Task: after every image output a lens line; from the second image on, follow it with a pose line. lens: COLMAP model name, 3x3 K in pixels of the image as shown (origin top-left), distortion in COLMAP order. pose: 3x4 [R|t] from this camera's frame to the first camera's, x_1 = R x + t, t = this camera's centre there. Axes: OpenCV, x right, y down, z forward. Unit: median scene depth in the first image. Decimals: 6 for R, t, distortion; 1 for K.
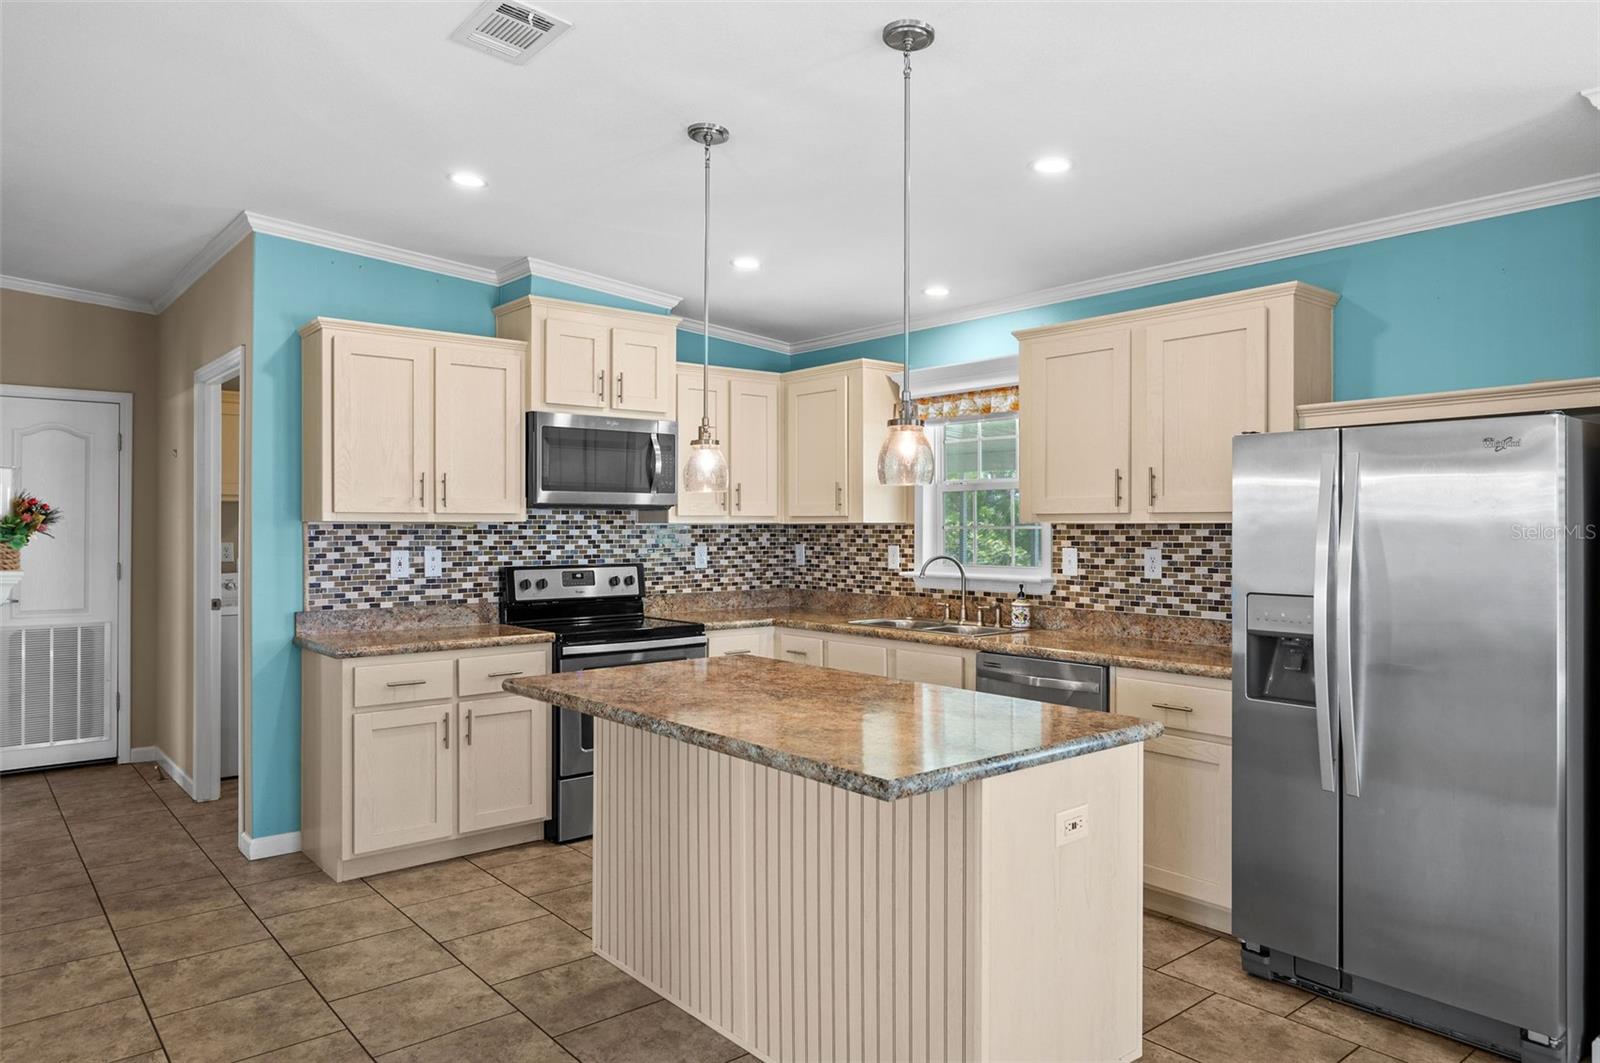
lens RADIAL K [[1036.1, 0, 799.2], [0, 1036.1, 528.1], [0, 0, 1]] dist [0.000244, -0.004467]
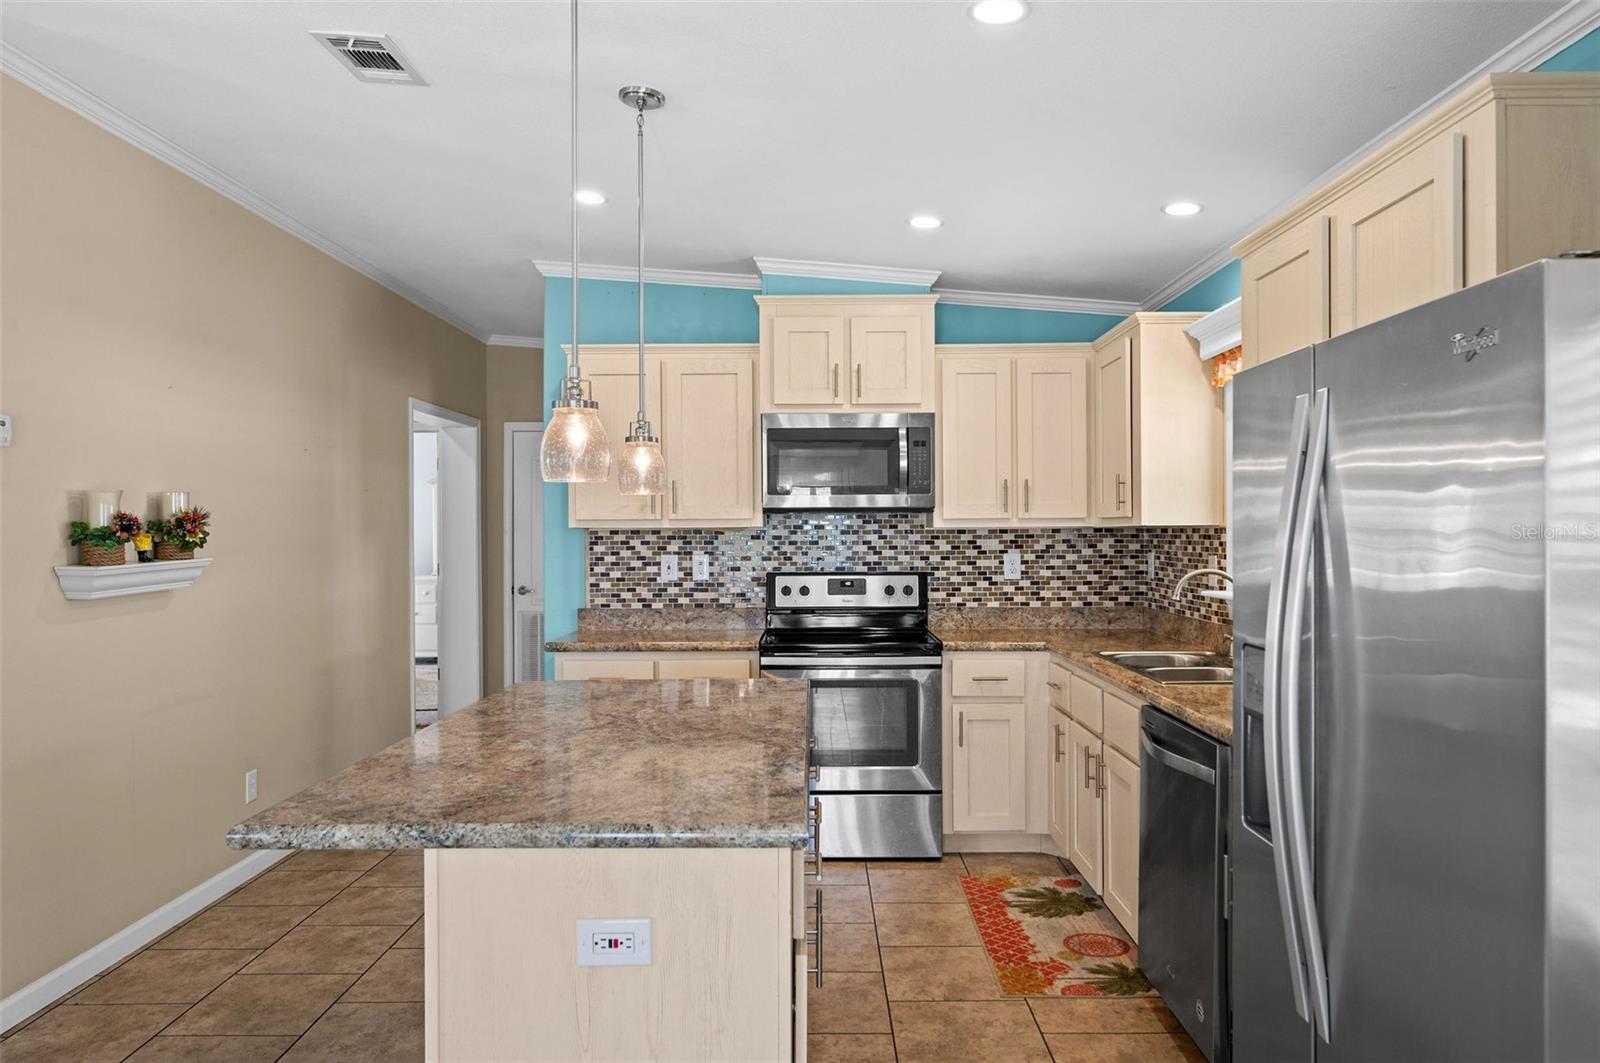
lens RADIAL K [[1064.0, 0, 807.1], [0, 1064.0, 537.2], [0, 0, 1]] dist [-0.005845, -0.004979]
pose [[0.765511, -0.000363, -0.643423, 0.412238], [0.002715, 0.999993, 0.002666, 0.001036], [0.643417, -0.003788, 0.765506, 0.253150]]
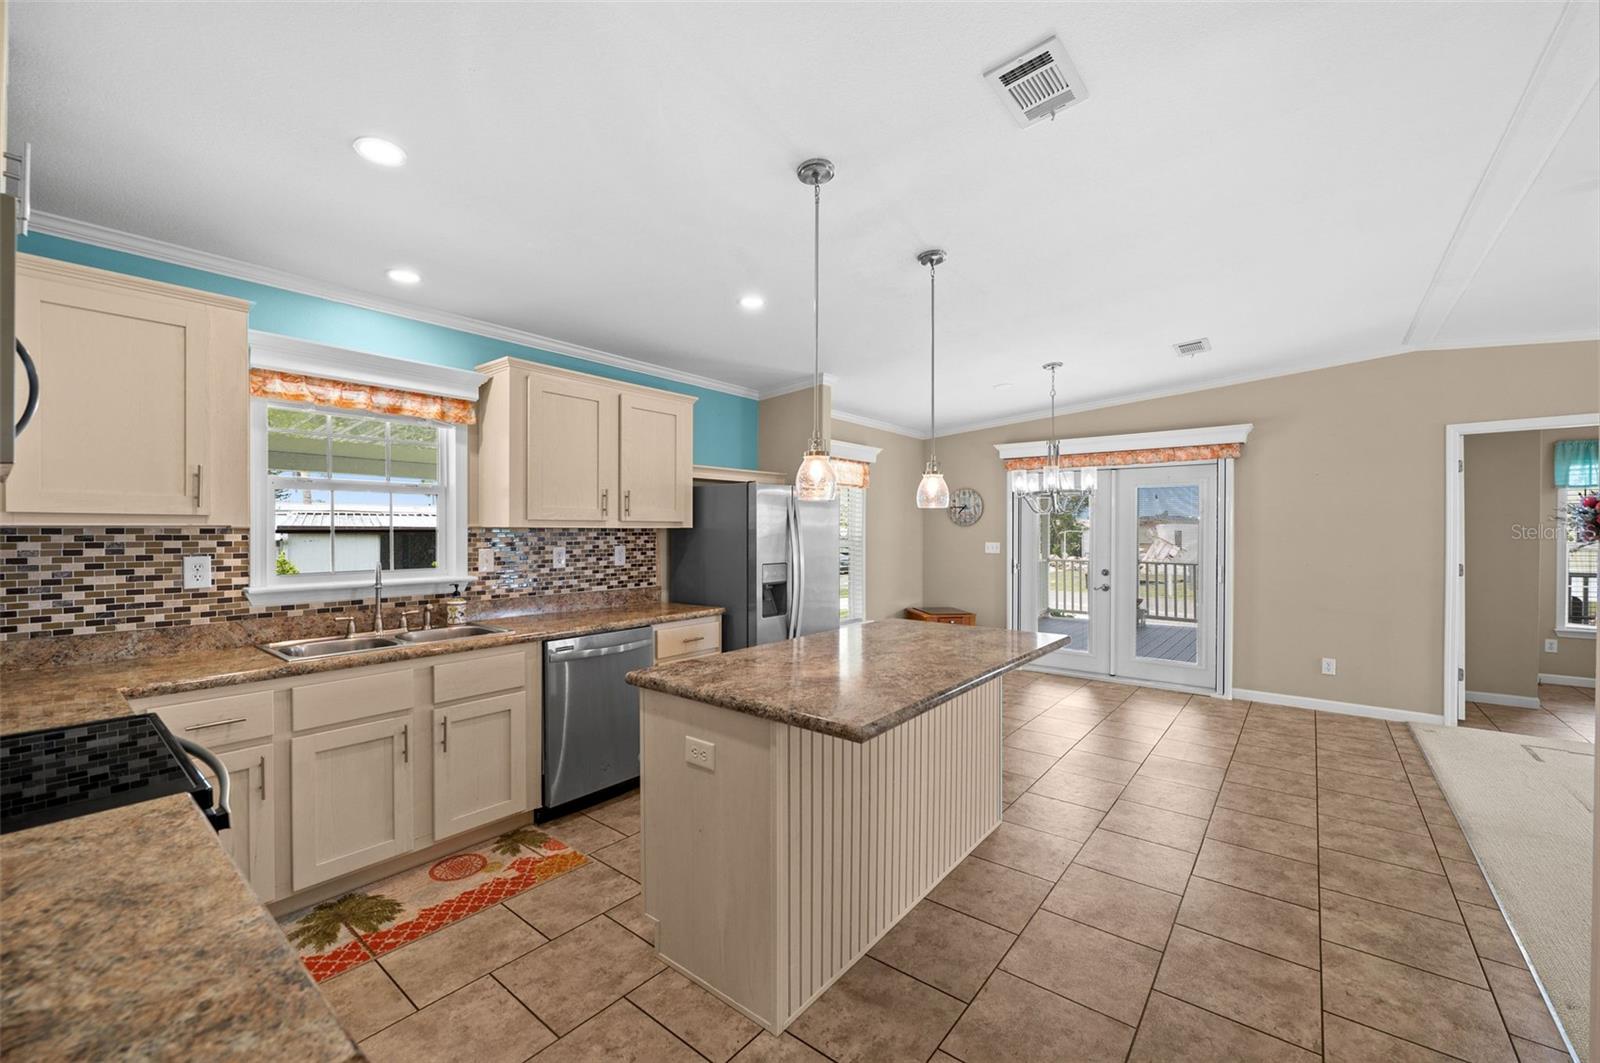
lens RADIAL K [[641.0, 0, 806.0], [0, 641.0, 536.1], [0, 0, 1]] dist [-0.004391, -0.000975]
pose [[-0.204734, -0.010454, 0.978762, -0.500064], [0.001214, 0.999939, 0.010934, -0.002225], [-0.978817, 0.003427, -0.204709, 0.764899]]
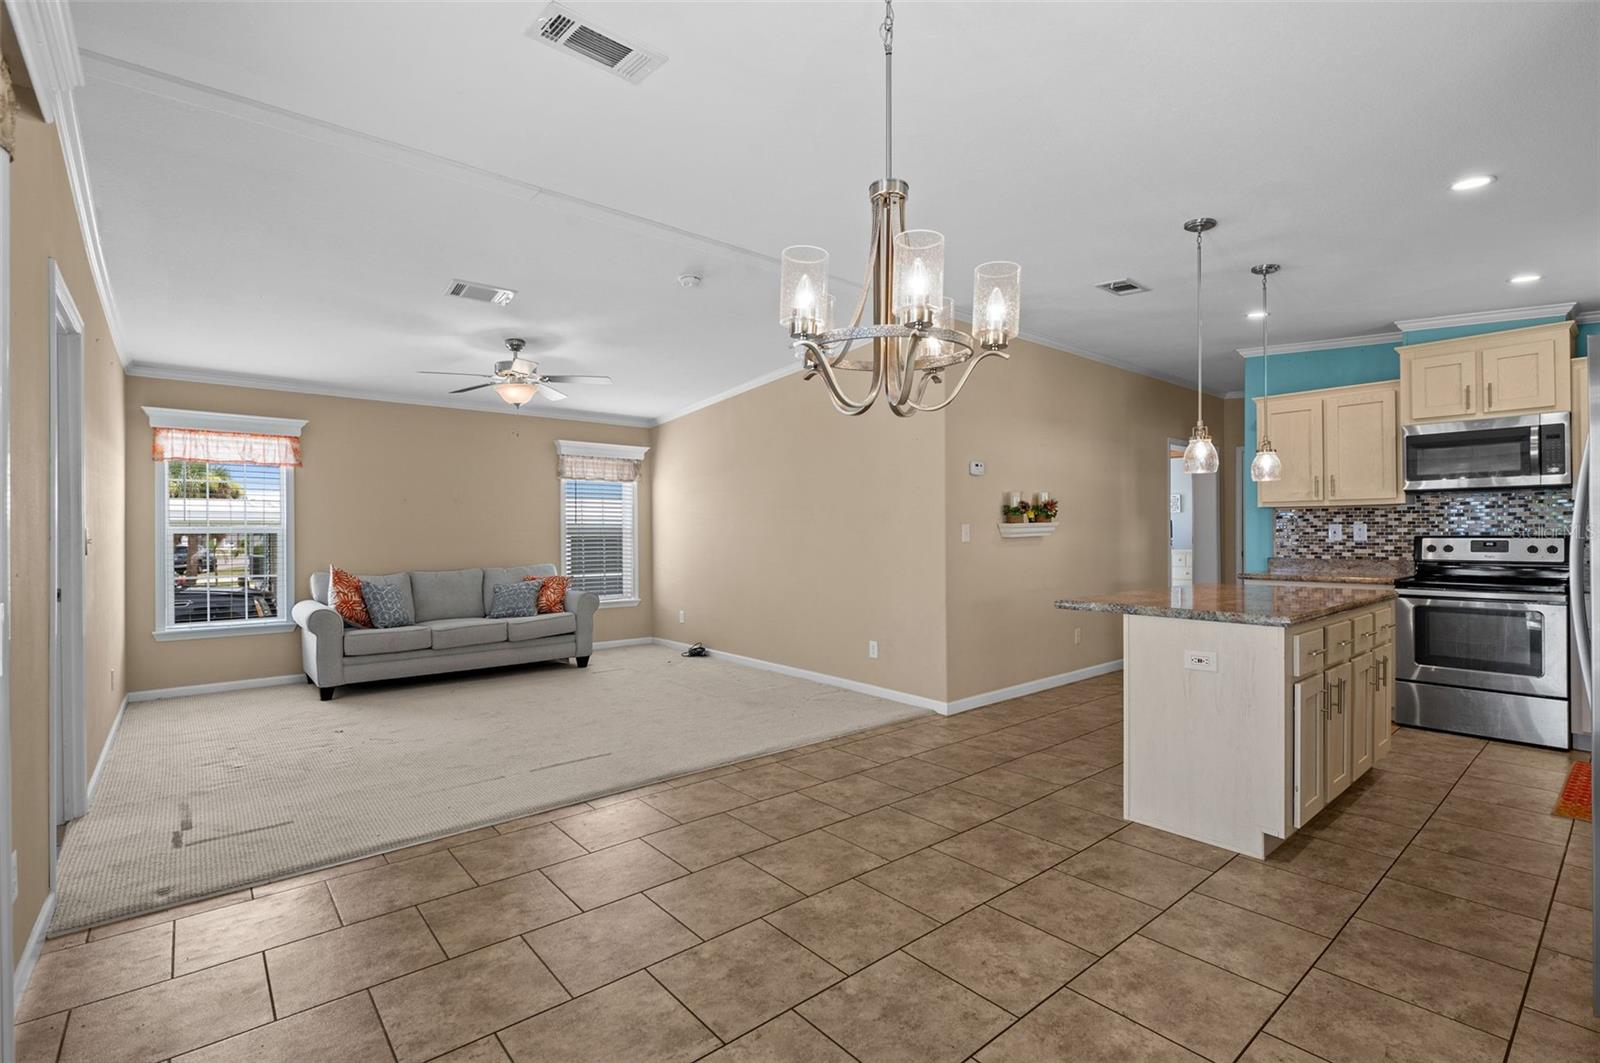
lens RADIAL K [[724.0, 0, 807.2], [0, 724.0, 528.6], [0, 0, 1]] dist [-0.008773, 0.000853]
pose [[0.008524, -0.007715, -0.999934, 0.722915], [0.001460, 0.999969, -0.007703, 0.035071], [0.999963, -0.001395, 0.008535, 0.157965]]
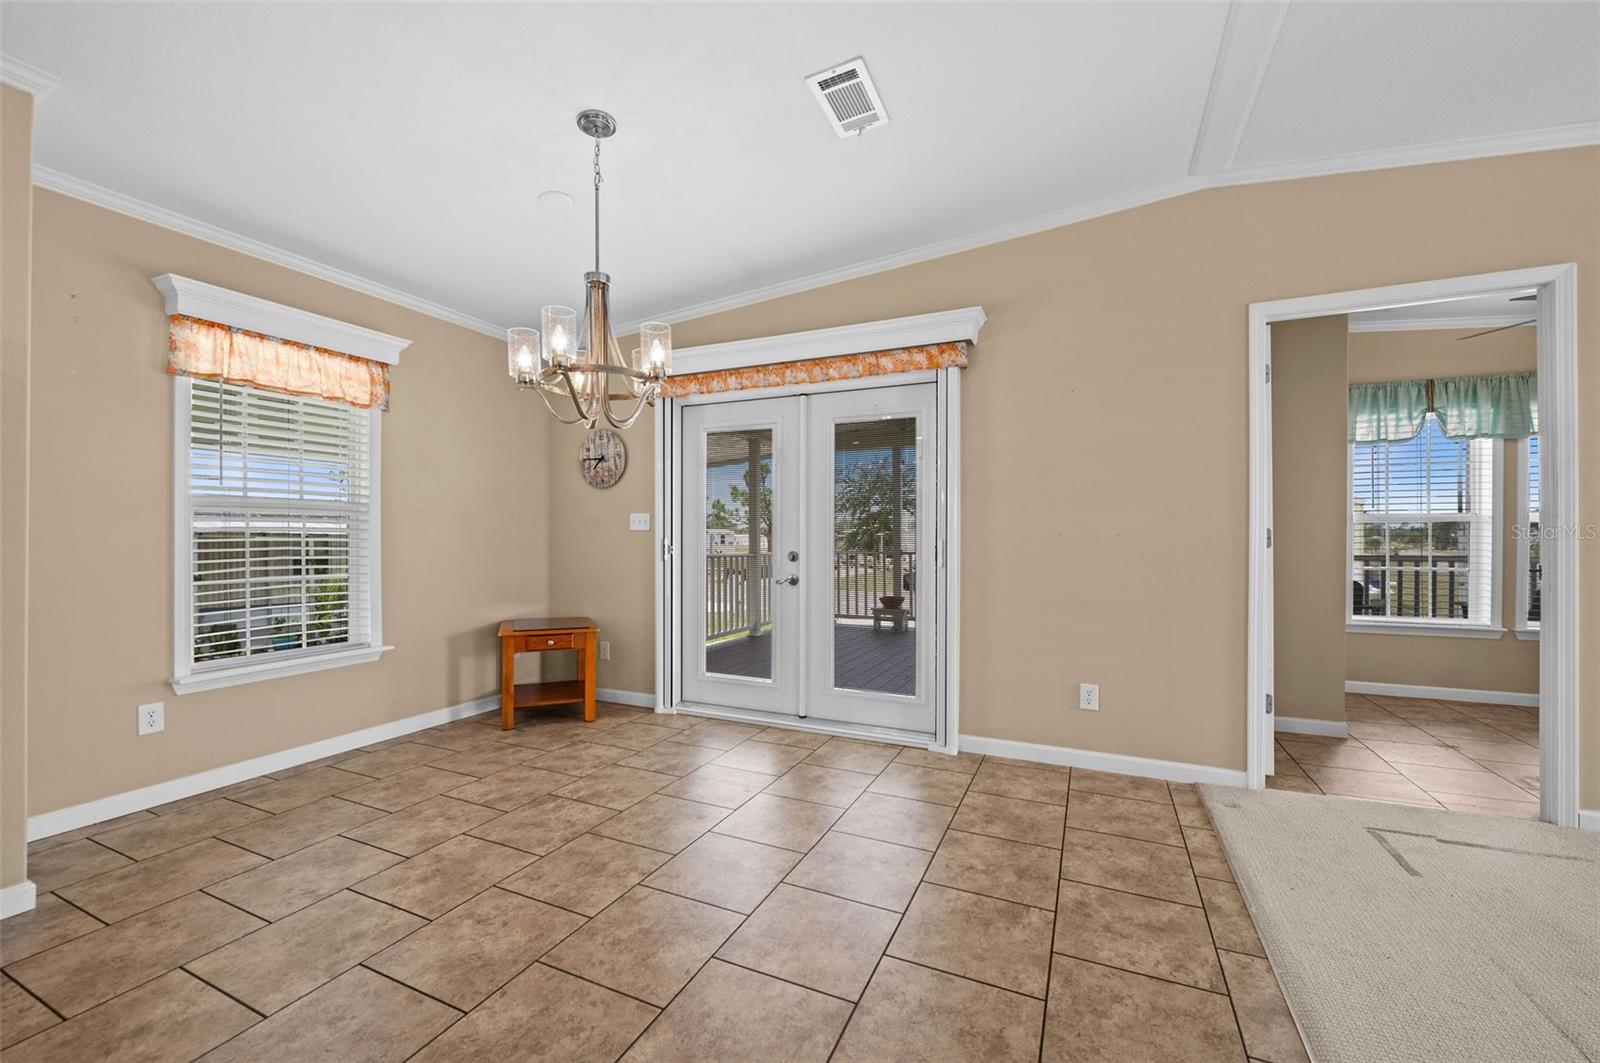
lens RADIAL K [[641.0, 0, 805.6], [0, 641.0, 540.1], [0, 0, 1]] dist [-0.004391, -0.000975]
pose [[-0.435038, -0.008172, 0.900375, -0.123608], [0.000999, 0.999954, 0.009559, 0.055687], [-0.900411, 0.005058, -0.435010, 0.268832]]
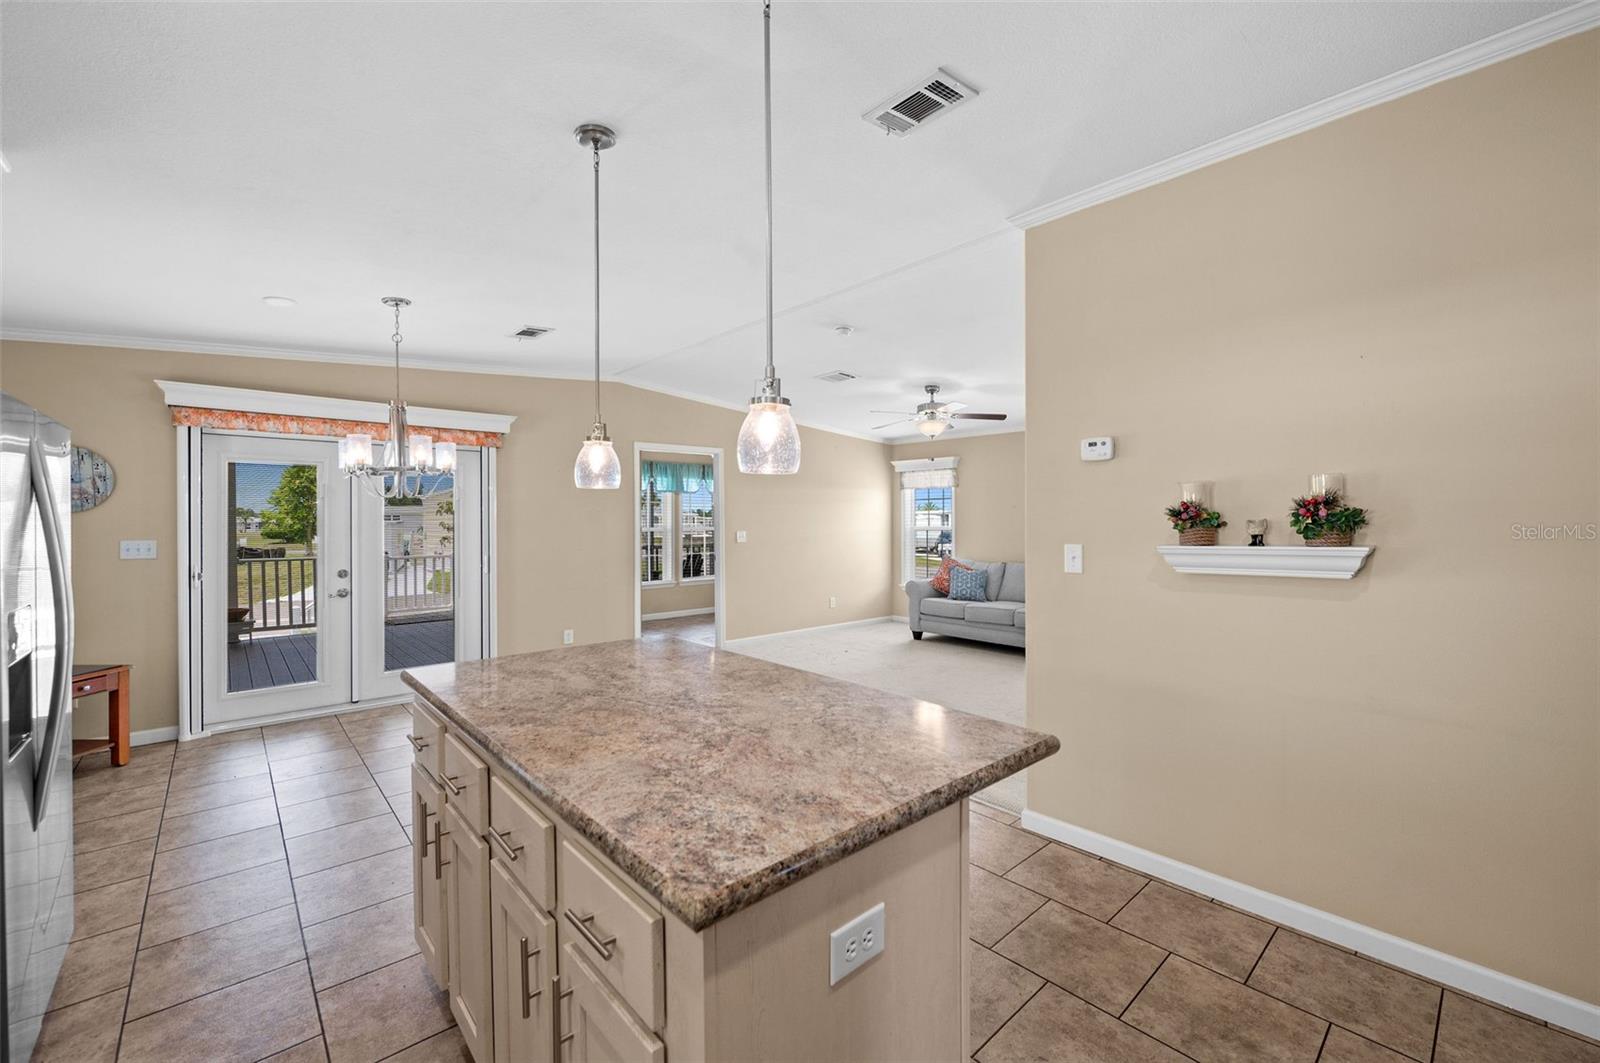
lens RADIAL K [[641.0, 0, 820.7], [0, 641.0, 522.2], [0, 0, 1]] dist [-0.004391, -0.000975]
pose [[-0.998220, 0.000713, -0.059632, -0.066806], [0.000312, 0.999977, 0.006728, -0.001991], [0.059636, 0.006698, -0.998198, 0.957945]]
